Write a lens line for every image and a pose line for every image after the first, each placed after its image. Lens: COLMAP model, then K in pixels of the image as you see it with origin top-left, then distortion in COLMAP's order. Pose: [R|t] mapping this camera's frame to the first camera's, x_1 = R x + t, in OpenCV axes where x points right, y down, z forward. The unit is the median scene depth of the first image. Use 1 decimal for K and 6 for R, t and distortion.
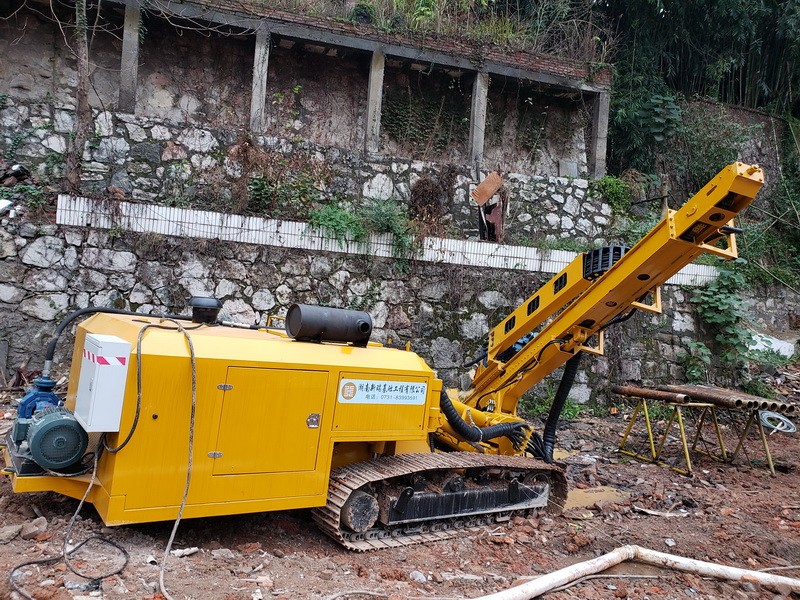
lens RADIAL K [[624.8, 0, 397.4], [0, 624.8, 295.7], [0, 0, 1]] dist [0.100055, -0.151099]
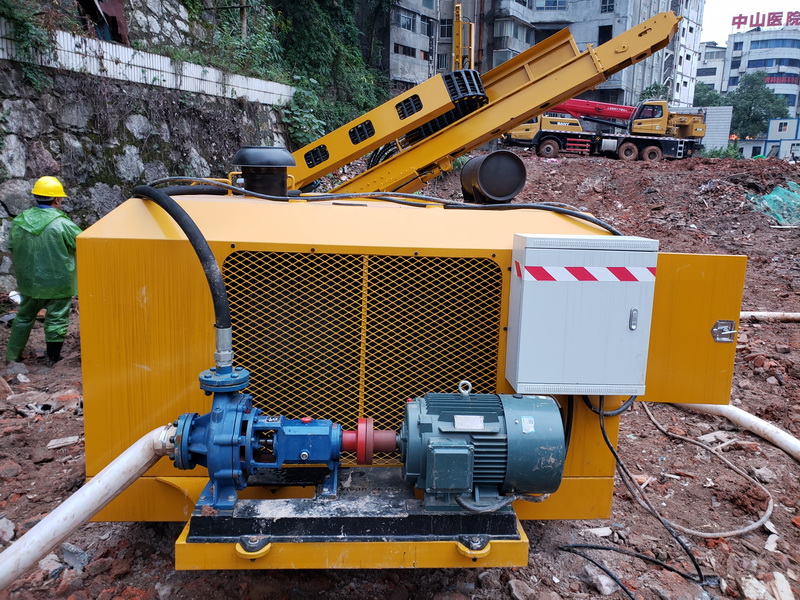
lens RADIAL K [[636.2, 0, 397.1], [0, 636.2, 298.8], [0, 0, 1]] dist [0.001911, 0.010117]
pose [[0.533144, -0.249087, 0.808525, -0.393602], [0.014019, 0.958146, 0.285938, -0.010479], [-0.845908, -0.141112, 0.514321, 0.333643]]
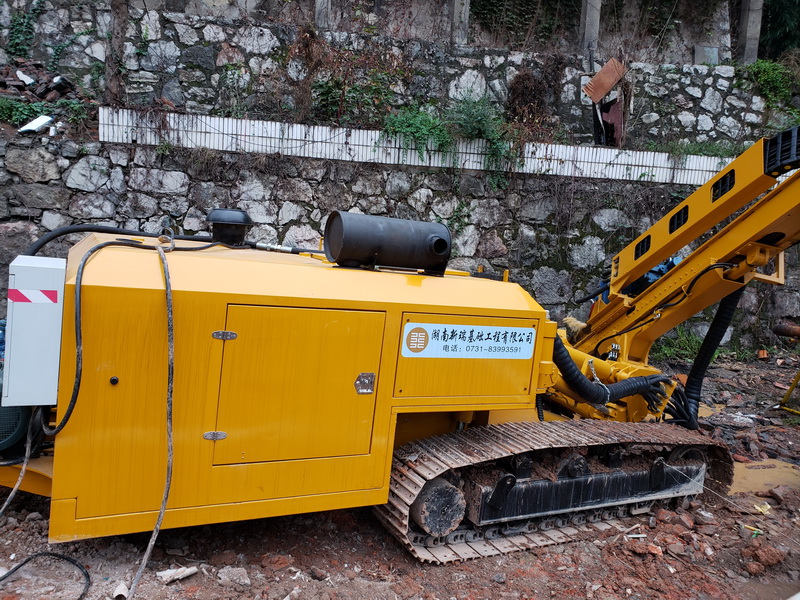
lens RADIAL K [[624.8, 0, 397.4], [0, 624.8, 295.7], [0, 0, 1]] dist [0.100055, -0.151099]
pose [[0.988812, -0.004948, -0.149083, 0.000723], [0.020390, 0.994552, 0.102227, 0.016911], [0.147765, -0.104123, 0.983526, 0.161059]]
